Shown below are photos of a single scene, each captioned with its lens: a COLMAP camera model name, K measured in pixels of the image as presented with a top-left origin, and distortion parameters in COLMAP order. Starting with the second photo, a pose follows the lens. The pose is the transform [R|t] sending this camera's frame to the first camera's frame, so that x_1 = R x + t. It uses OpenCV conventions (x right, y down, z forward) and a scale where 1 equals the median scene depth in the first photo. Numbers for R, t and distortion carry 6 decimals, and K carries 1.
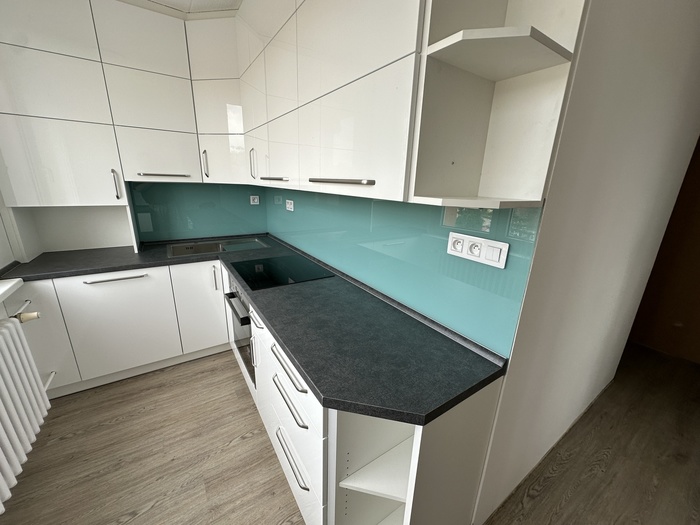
lens RADIAL K [[278.0, 0, 351.3], [0, 278.0, 263.4], [0, 0, 1]] dist [-0.002940, 0.000734]
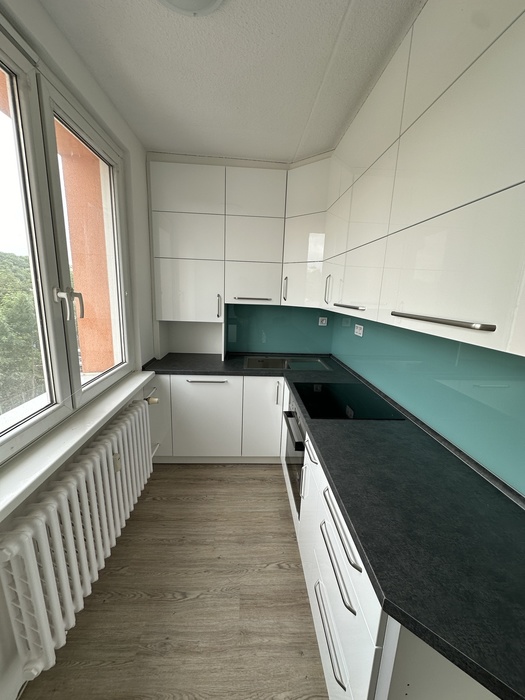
lens RADIAL K [[278.0, 0, 261.4], [0, 278.0, 350.6], [0, 0, 1]] dist [-0.002940, 0.000734]
pose [[0.861859, 0.104624, -0.496240, -0.043474], [-0.152584, 0.986646, -0.056987, -0.052601], [0.483651, 0.124833, 0.866313, 0.035826]]
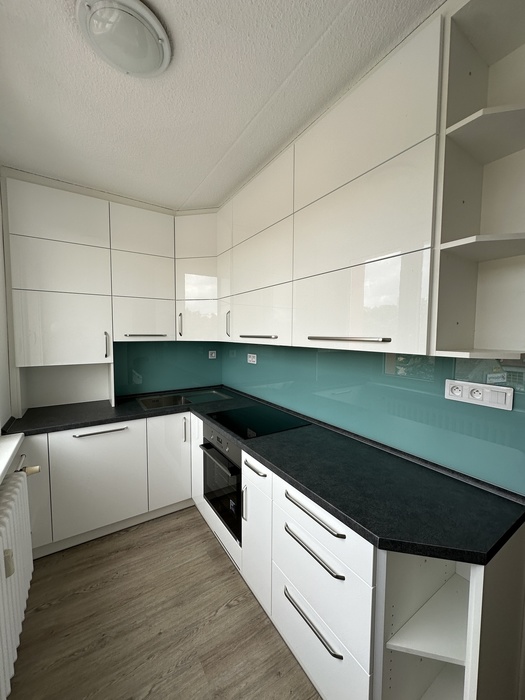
lens RADIAL K [[278.0, 0, 261.5], [0, 278.0, 350.7], [0, 0, 1]] dist [-0.002940, 0.000734]
pose [[0.999614, -0.026125, -0.009485, -0.257392], [0.023337, 0.974294, -0.224070, 0.006423], [0.015095, 0.223762, 0.974527, -0.096675]]
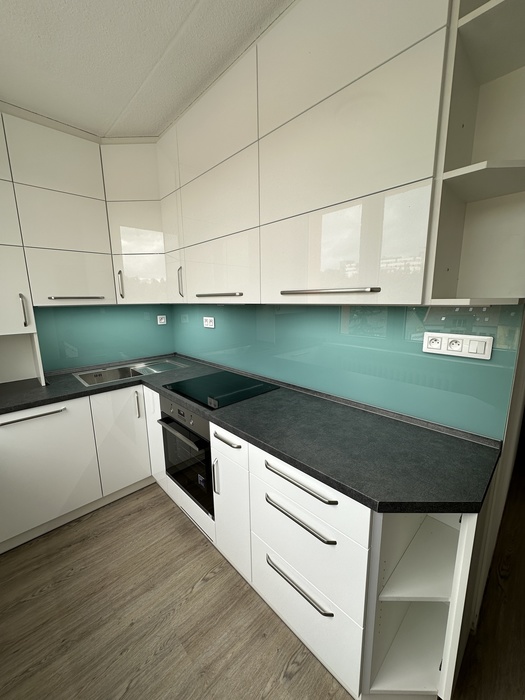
lens RADIAL K [[278.0, 0, 261.8], [0, 278.0, 351.1], [0, 0, 1]] dist [-0.002940, 0.000734]
pose [[0.982584, -0.078120, 0.168599, -0.313856], [0.094757, 0.991148, -0.092989, 0.001748], [-0.159842, 0.107345, 0.981289, 0.020938]]
